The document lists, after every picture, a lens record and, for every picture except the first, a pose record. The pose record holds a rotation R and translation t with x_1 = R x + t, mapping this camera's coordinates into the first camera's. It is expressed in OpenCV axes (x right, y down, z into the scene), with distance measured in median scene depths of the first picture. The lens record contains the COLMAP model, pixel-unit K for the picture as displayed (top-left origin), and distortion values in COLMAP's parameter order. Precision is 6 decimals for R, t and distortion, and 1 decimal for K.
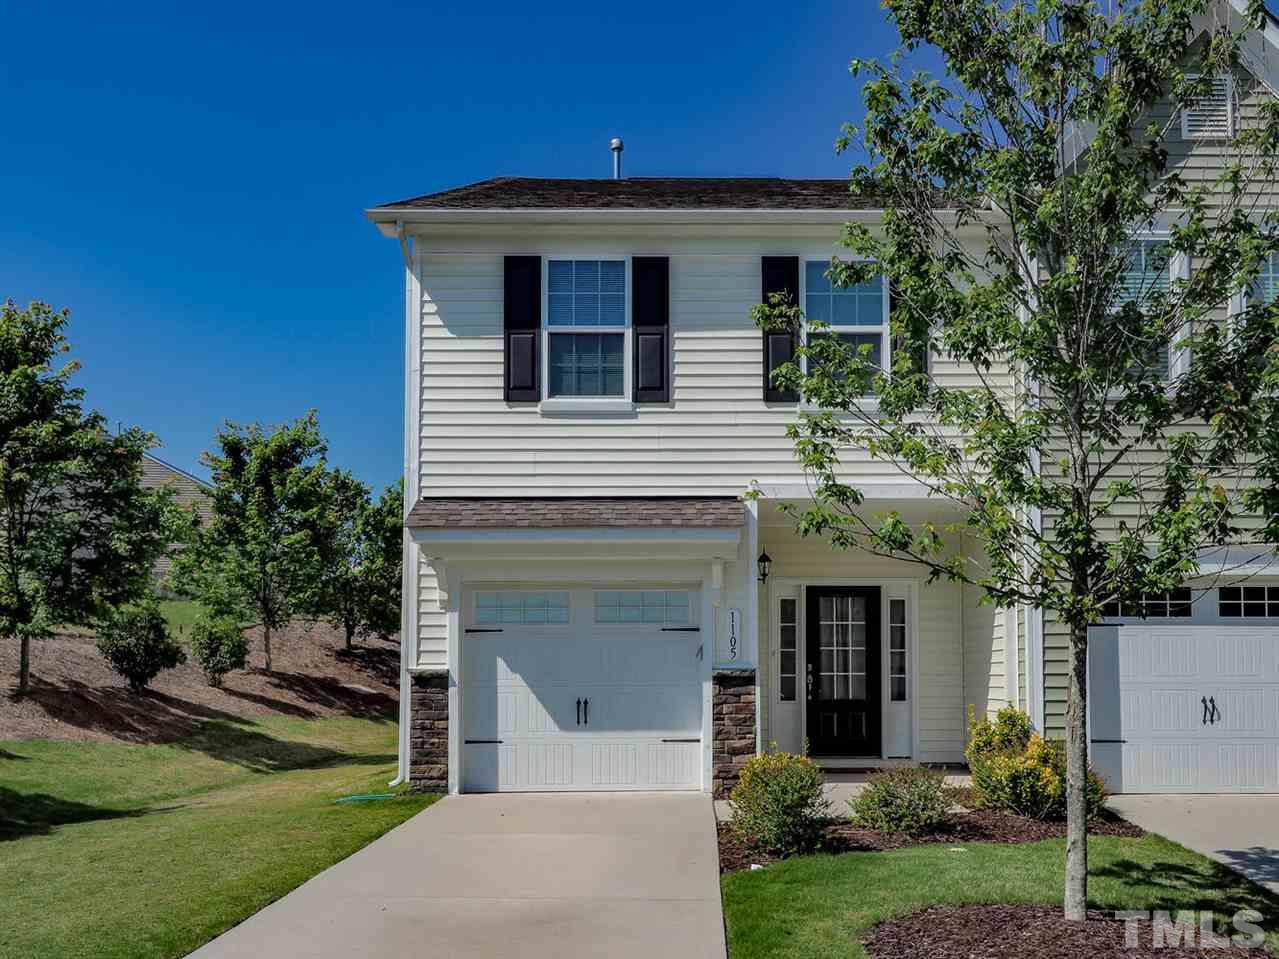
lens RADIAL K [[1934.8, 0, 639.5], [0, 1934.8, 479.5], [0, 0, 1]] dist [-0.015772, -0.069551]
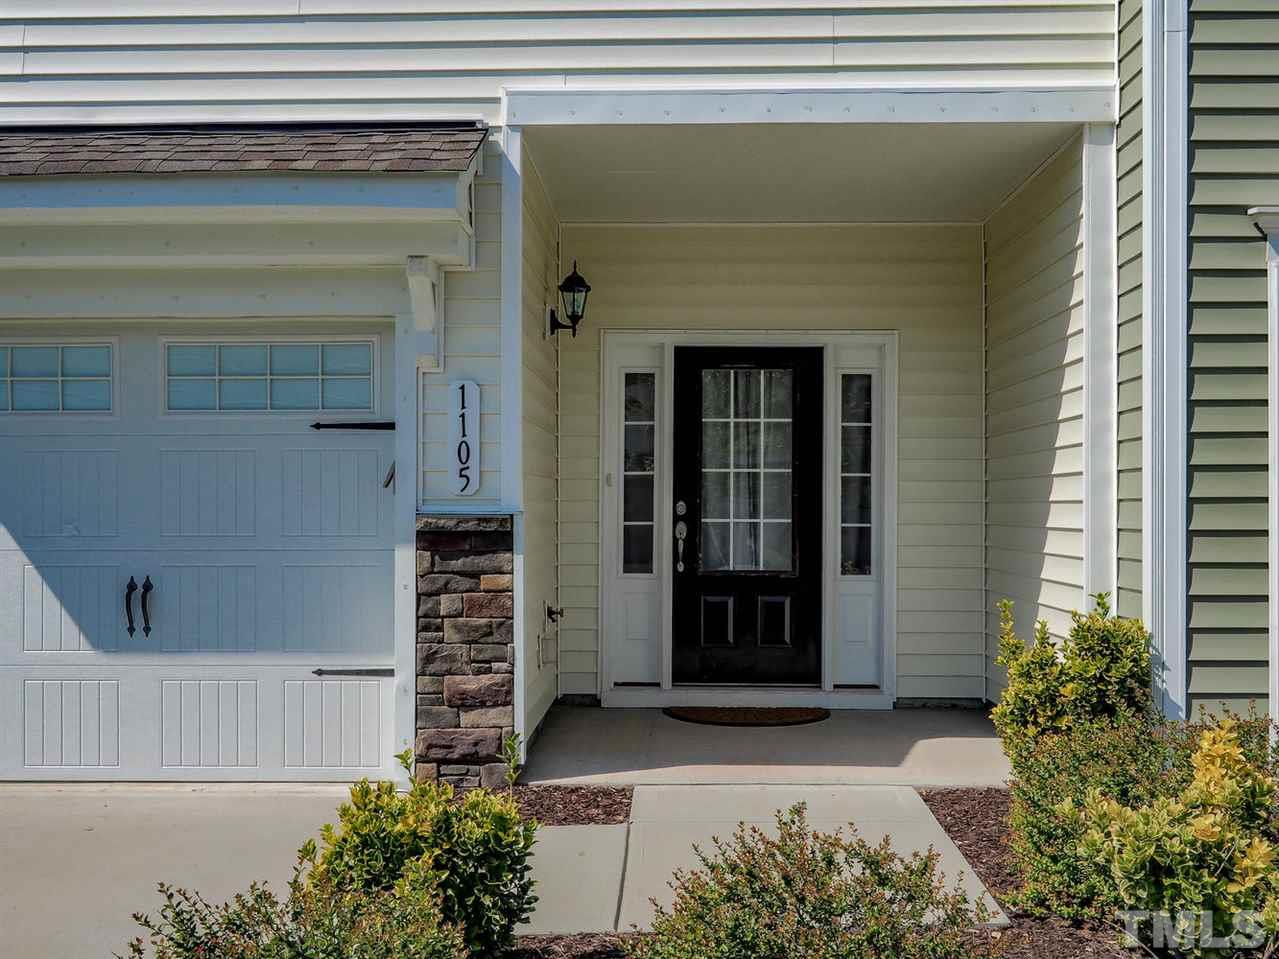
lens RADIAL K [[1706.7, 0, 636.4], [0, 1706.7, 509.0], [0, 0, 1]] dist [0.013276, -0.004114]
pose [[0.999520, 0.003285, -0.030813, 0.098700], [0.000001, 0.994363, 0.106029, 0.054895], [0.030987, -0.105978, 0.993886, 0.608879]]
